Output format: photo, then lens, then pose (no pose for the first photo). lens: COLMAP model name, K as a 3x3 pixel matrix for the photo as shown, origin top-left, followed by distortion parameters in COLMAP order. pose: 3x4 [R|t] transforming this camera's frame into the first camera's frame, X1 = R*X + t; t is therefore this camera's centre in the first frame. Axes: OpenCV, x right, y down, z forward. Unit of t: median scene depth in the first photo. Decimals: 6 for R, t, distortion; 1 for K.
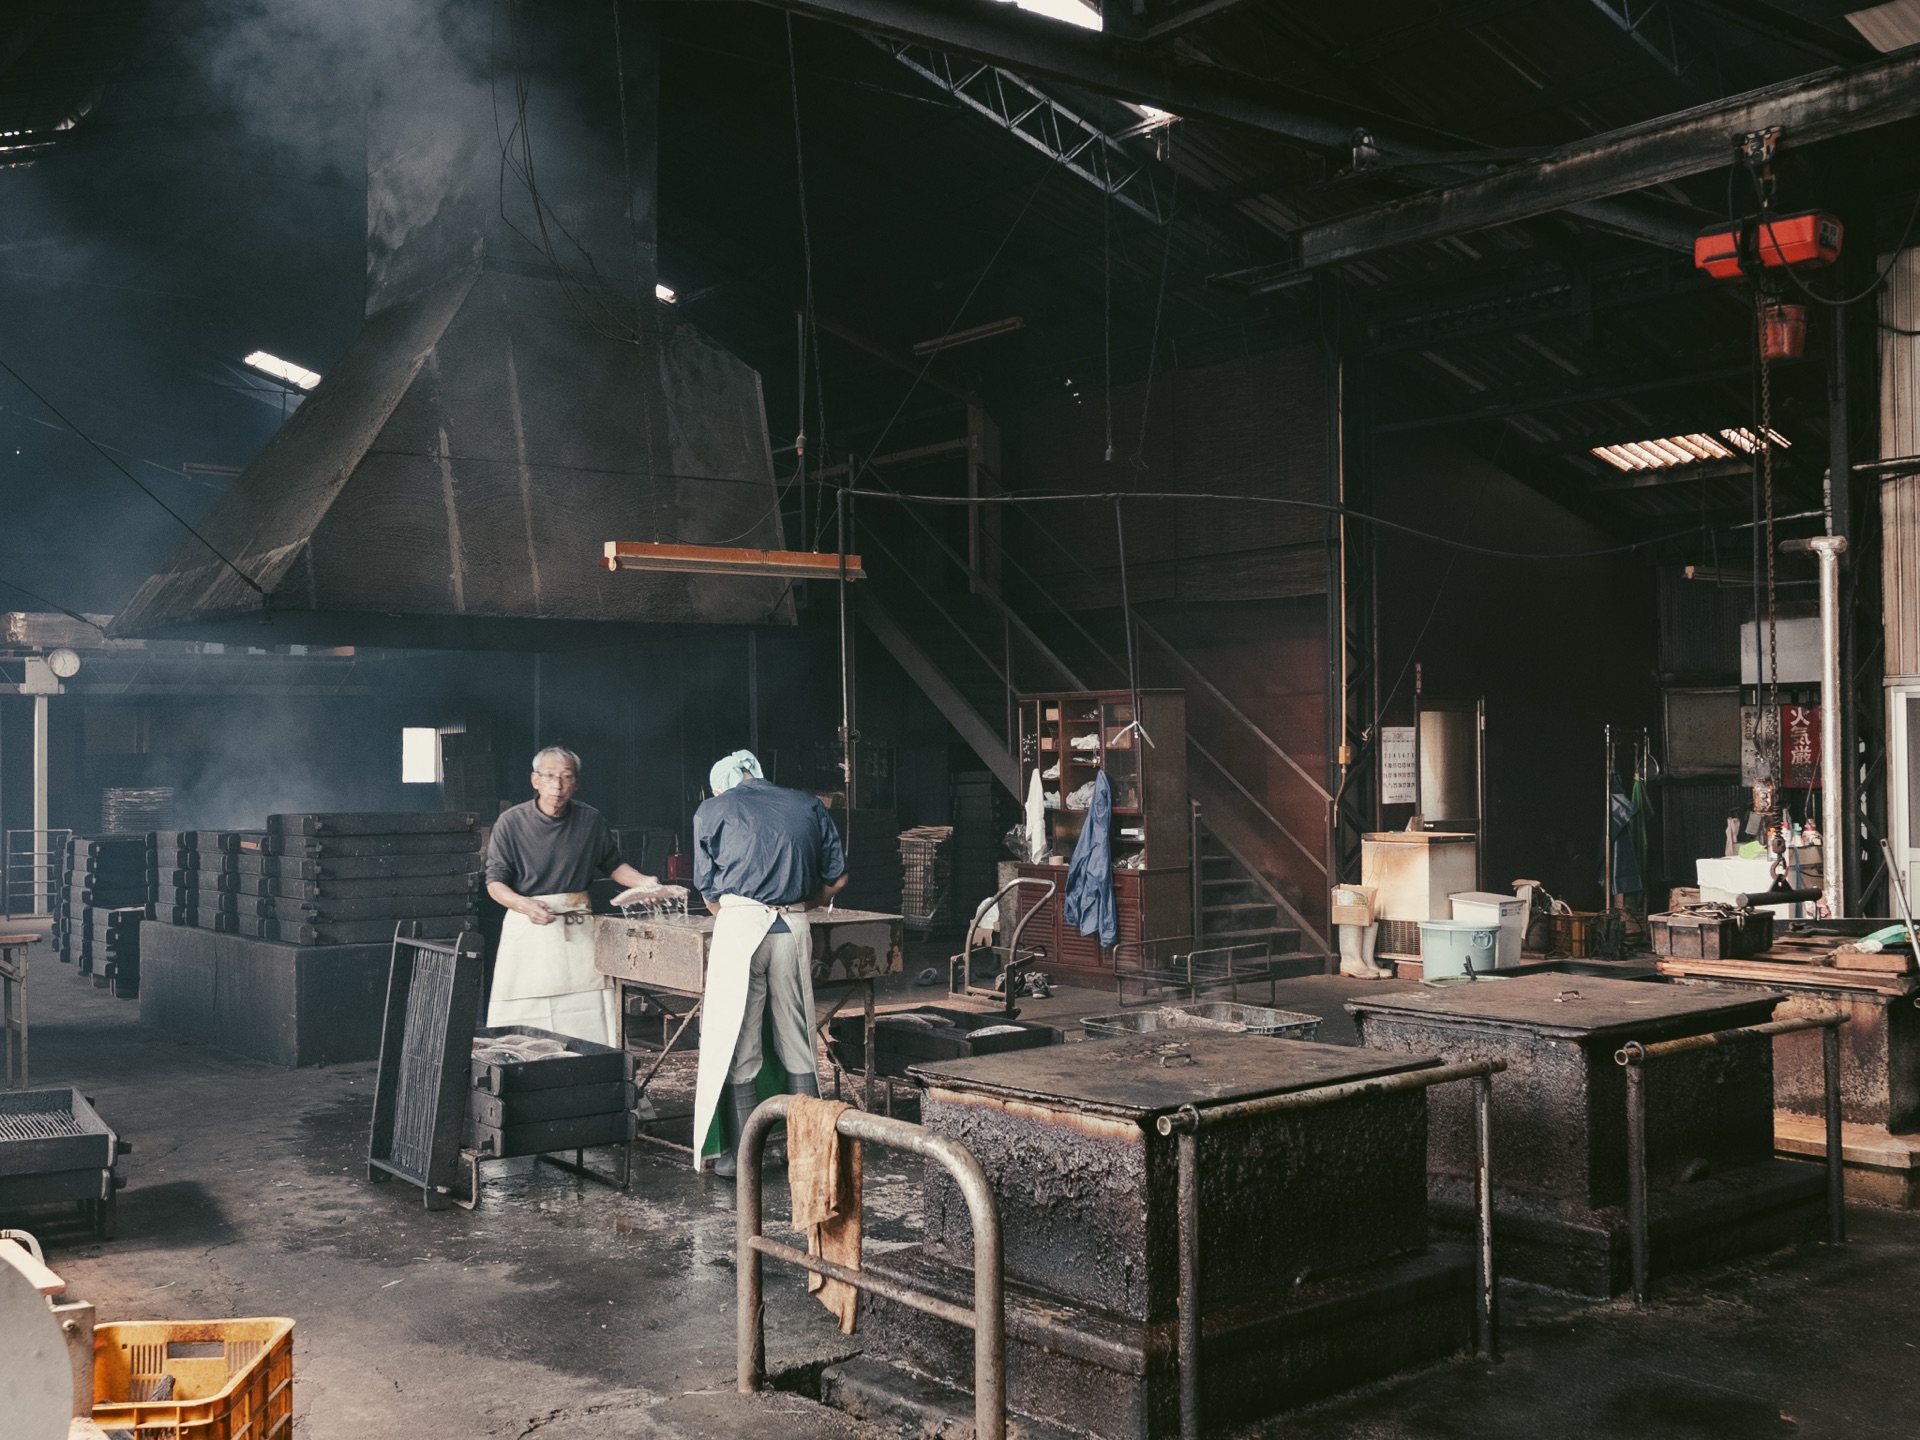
lens RADIAL K [[1949.0, 0, 958.8], [0, 1949.0, 724.0], [0, 0, 1]] dist [-0.002252, 0.000000]
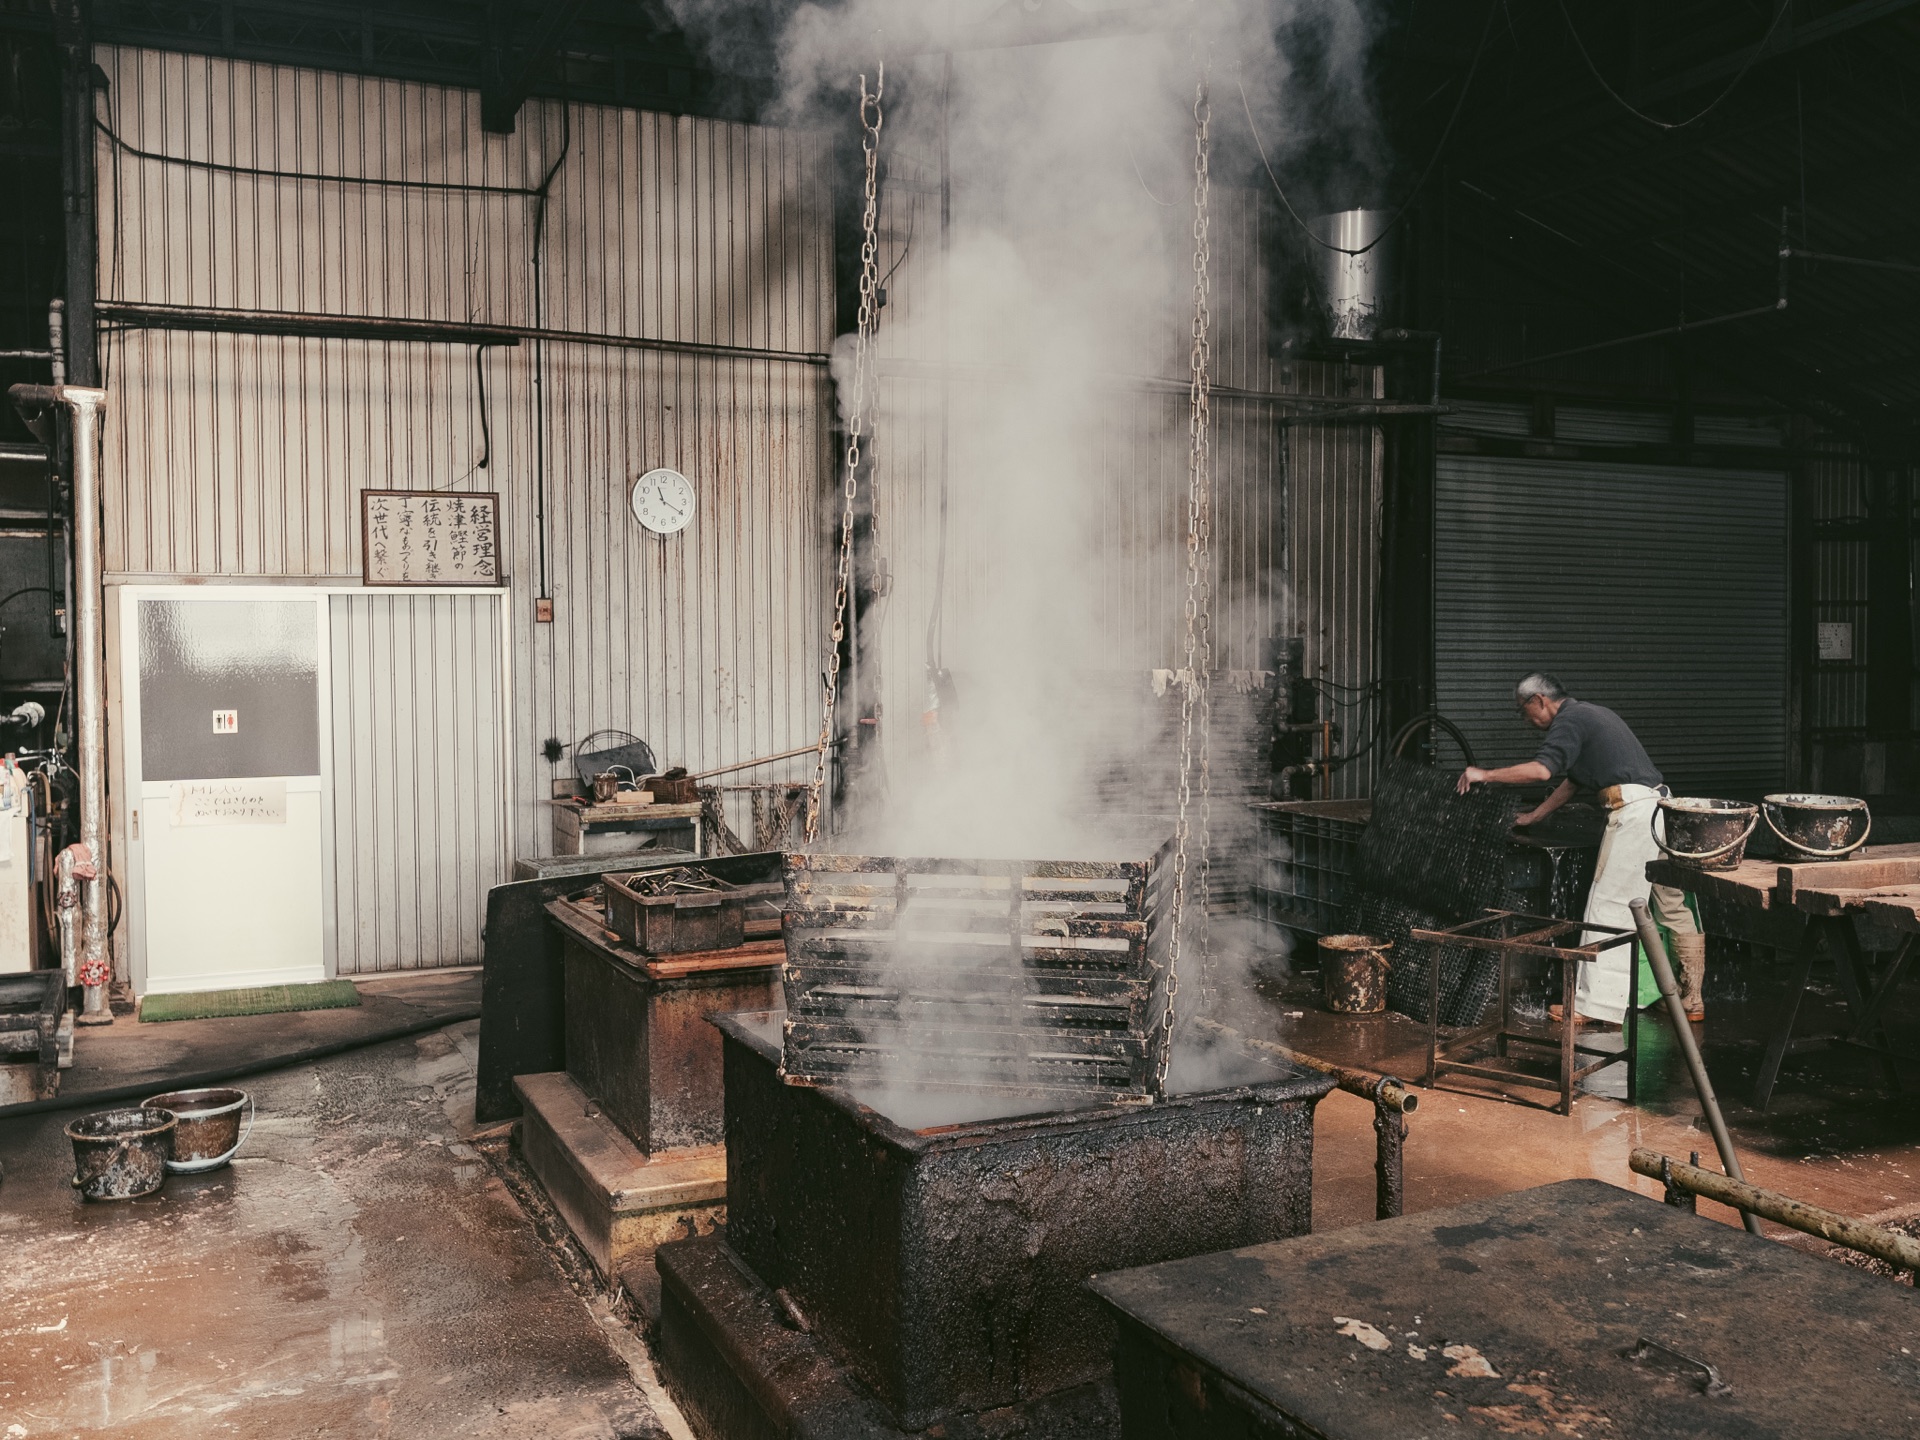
lens RADIAL K [[1694.4, 0, 955.8], [0, 1694.4, 720.2], [0, 0, 1]] dist [-0.004839, -0.004092]
pose [[0.248880, -0.033693, 0.967948, -0.119867], [-0.014465, 0.999154, 0.038498, 0.004903], [-0.968426, -0.023583, 0.248182, 0.482568]]
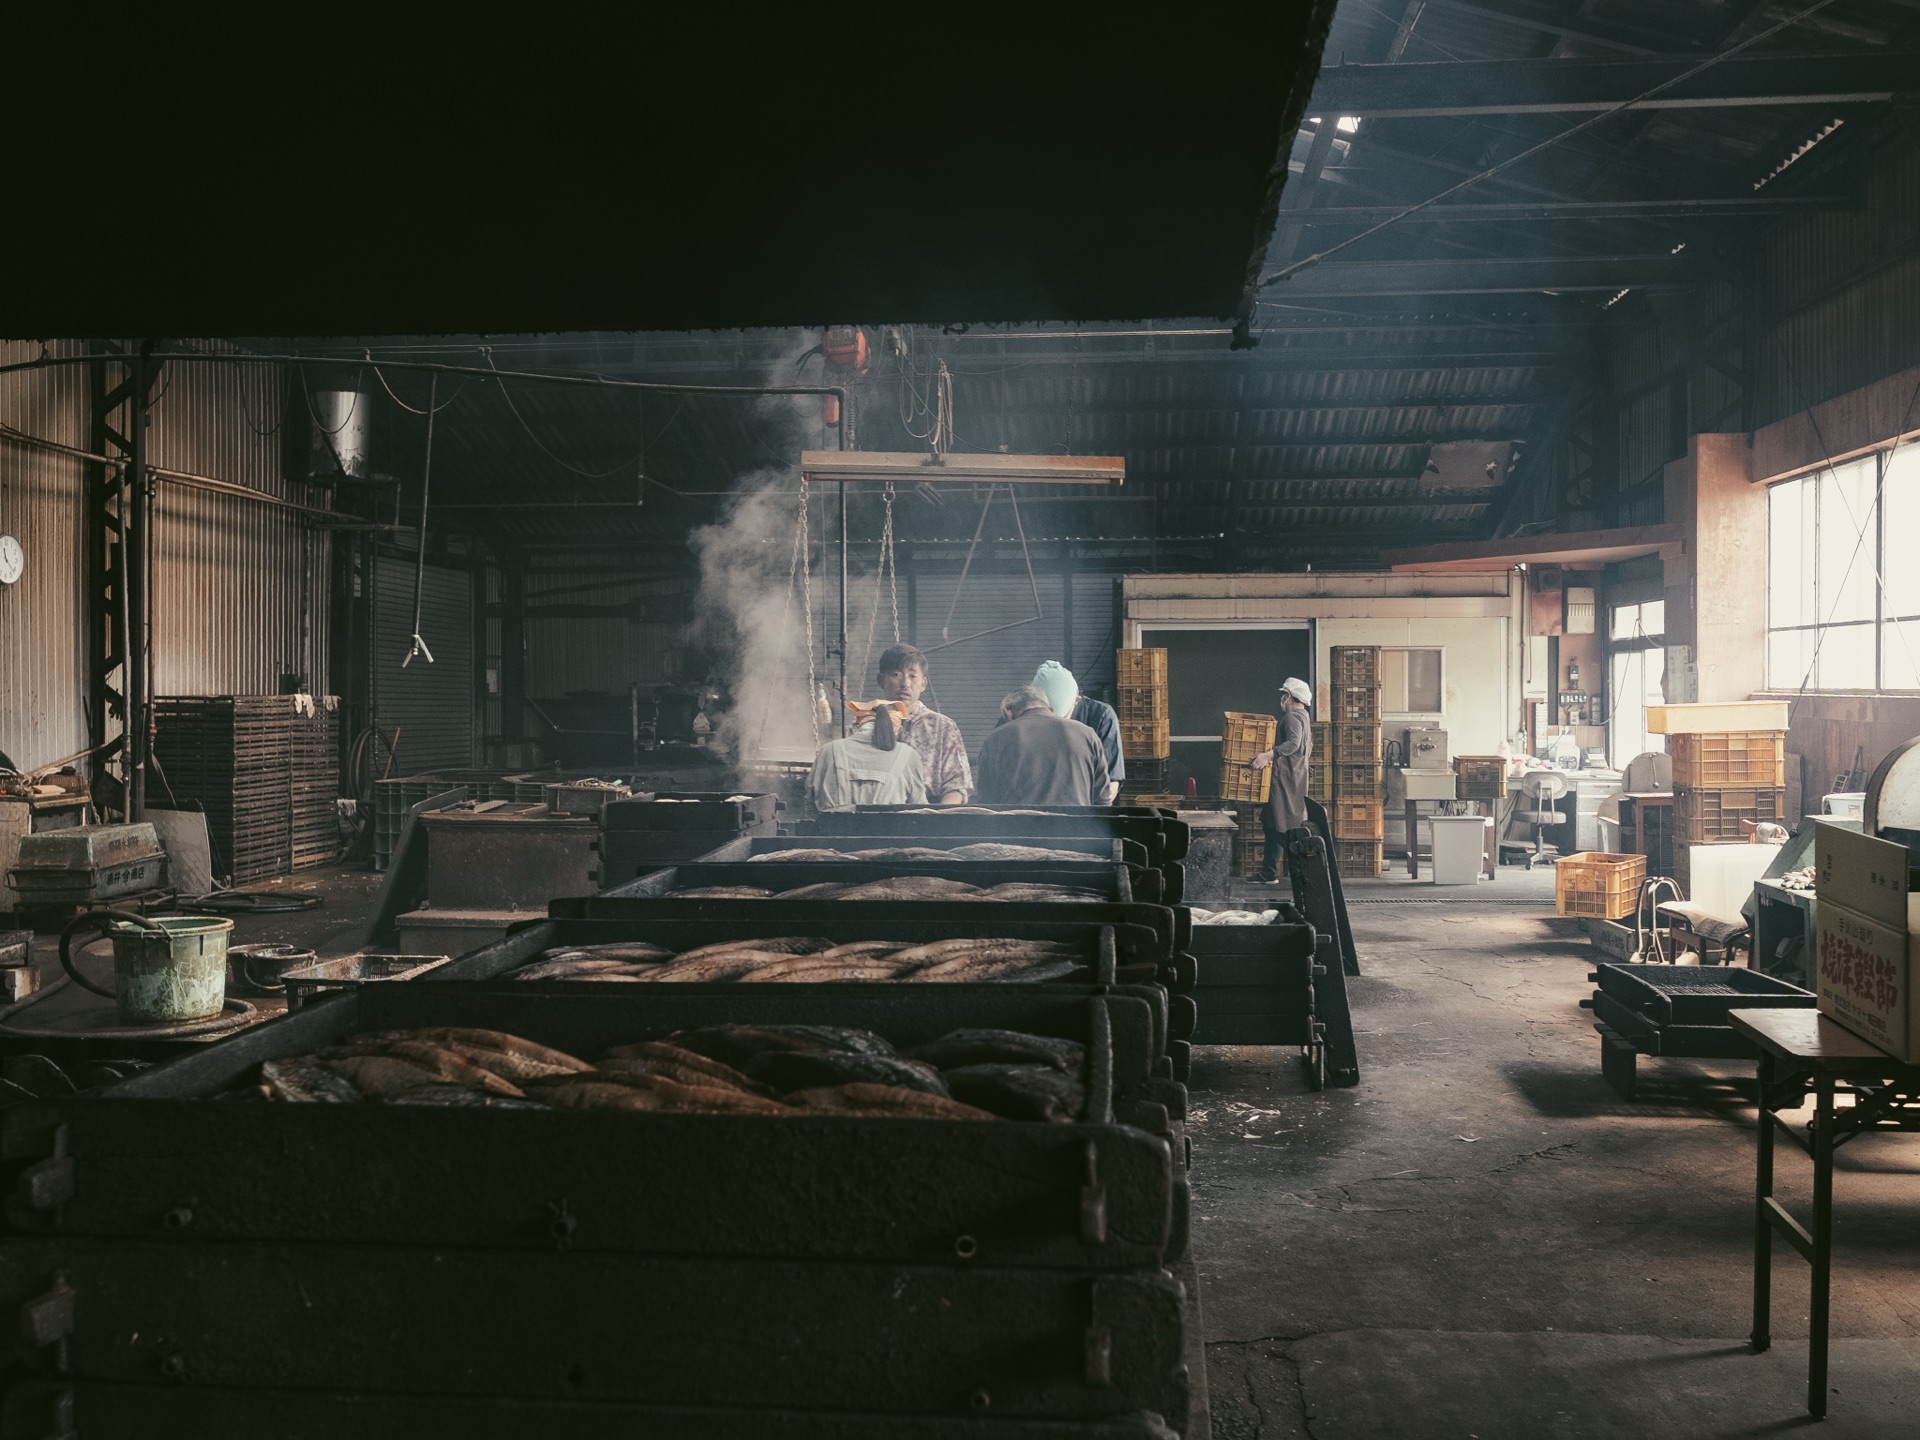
lens RADIAL K [[1949.0, 0, 959.5], [0, 1949.0, 725.8], [0, 0, 1]] dist [-0.002252, 0.000000]
pose [[-0.736160, 0.000428, 0.676807, -0.573919], [-0.002214, 0.999993, -0.003041, 0.035549], [-0.676804, -0.003738, -0.736154, 1.270451]]
